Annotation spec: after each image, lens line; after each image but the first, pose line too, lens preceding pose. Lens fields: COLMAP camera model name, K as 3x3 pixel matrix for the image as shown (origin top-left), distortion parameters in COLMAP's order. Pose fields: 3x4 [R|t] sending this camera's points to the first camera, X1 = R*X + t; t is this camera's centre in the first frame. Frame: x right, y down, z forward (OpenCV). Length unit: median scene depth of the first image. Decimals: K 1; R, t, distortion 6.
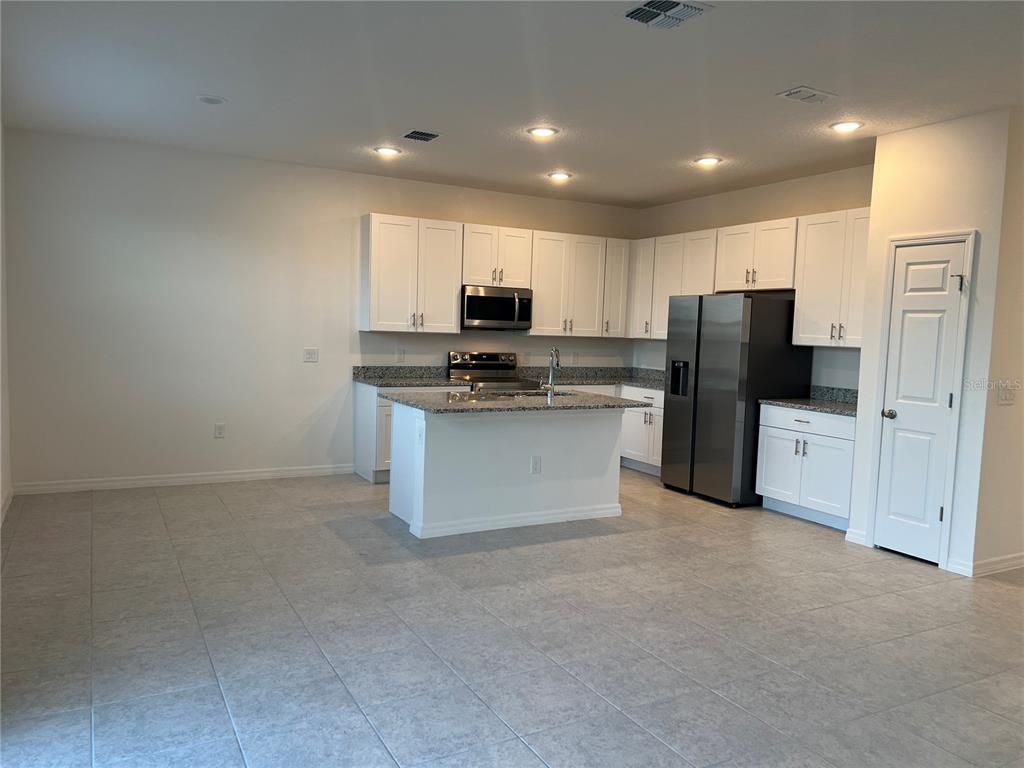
lens RADIAL K [[780.7, 0, 515.5], [0, 780.7, 382.3], [0, 0, 1]] dist [0.068856, -0.069403]
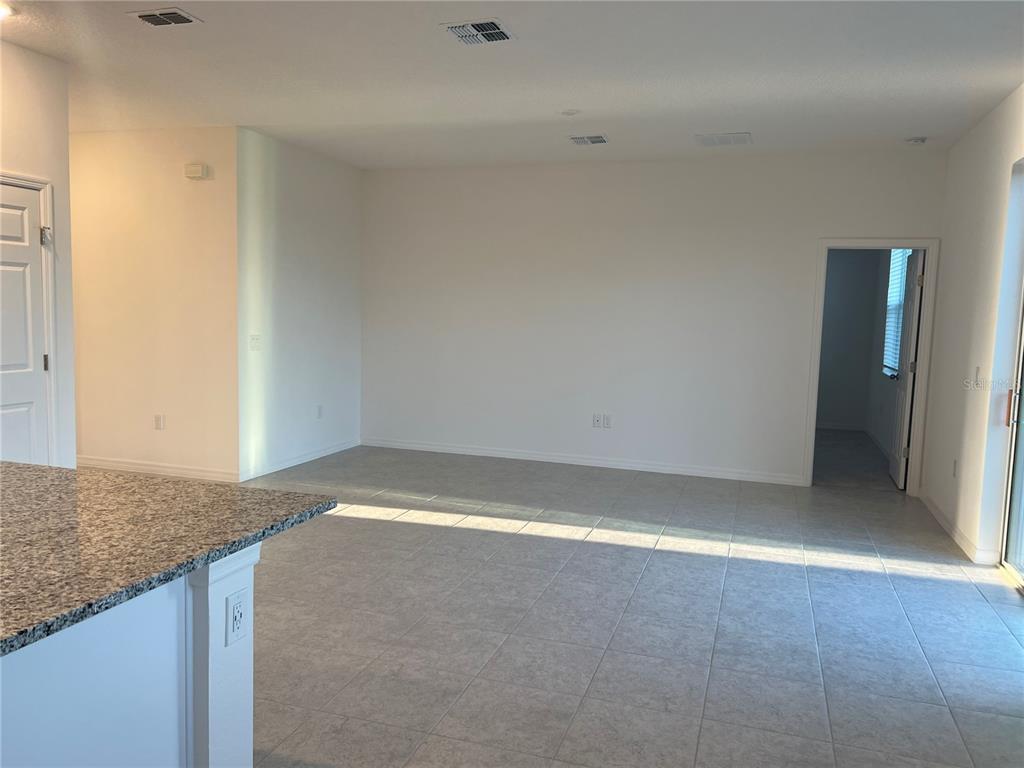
lens RADIAL K [[780.7, 0, 515.5], [0, 780.7, 382.3], [0, 0, 1]] dist [0.068856, -0.069403]
pose [[-0.694152, -0.119203, 0.709890, -0.630414], [-0.000392, 0.986255, 0.165227, -0.136939], [-0.719828, 0.114414, -0.684658, 1.575722]]
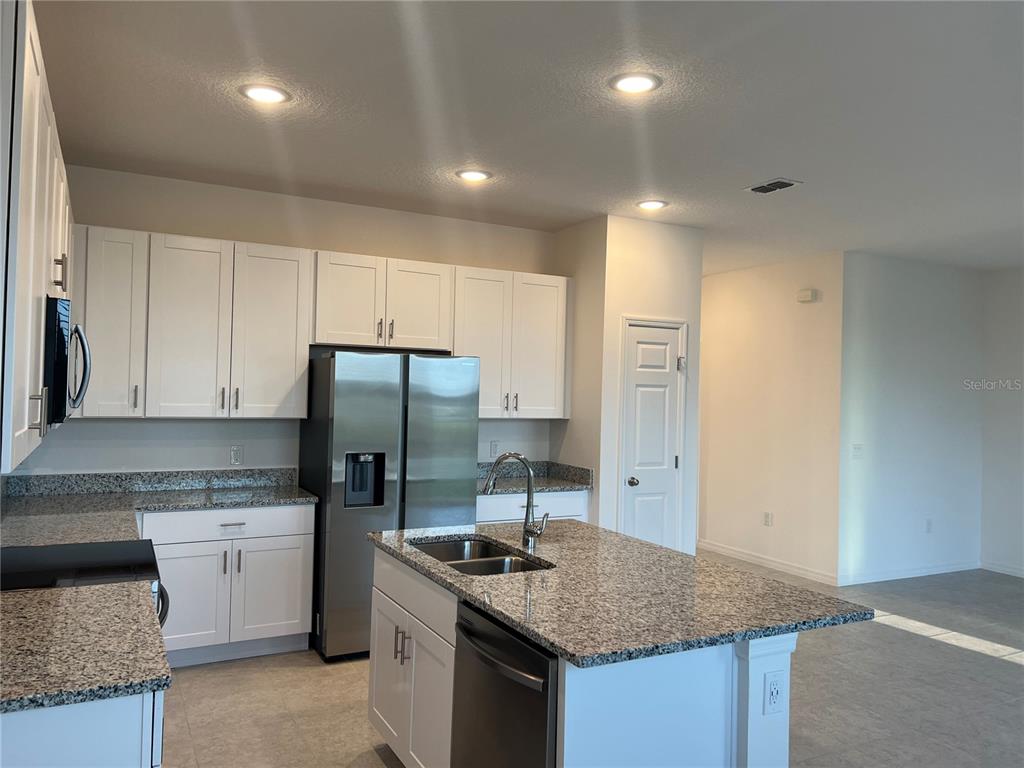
lens RADIAL K [[780.7, 0, 515.5], [0, 780.7, 382.3], [0, 0, 1]] dist [0.068856, -0.069403]
pose [[-0.001816, -0.023839, 0.999714, -0.776009], [0.045786, 0.998665, 0.023898, -0.170368], [-0.998950, 0.045817, -0.000722, 1.564564]]
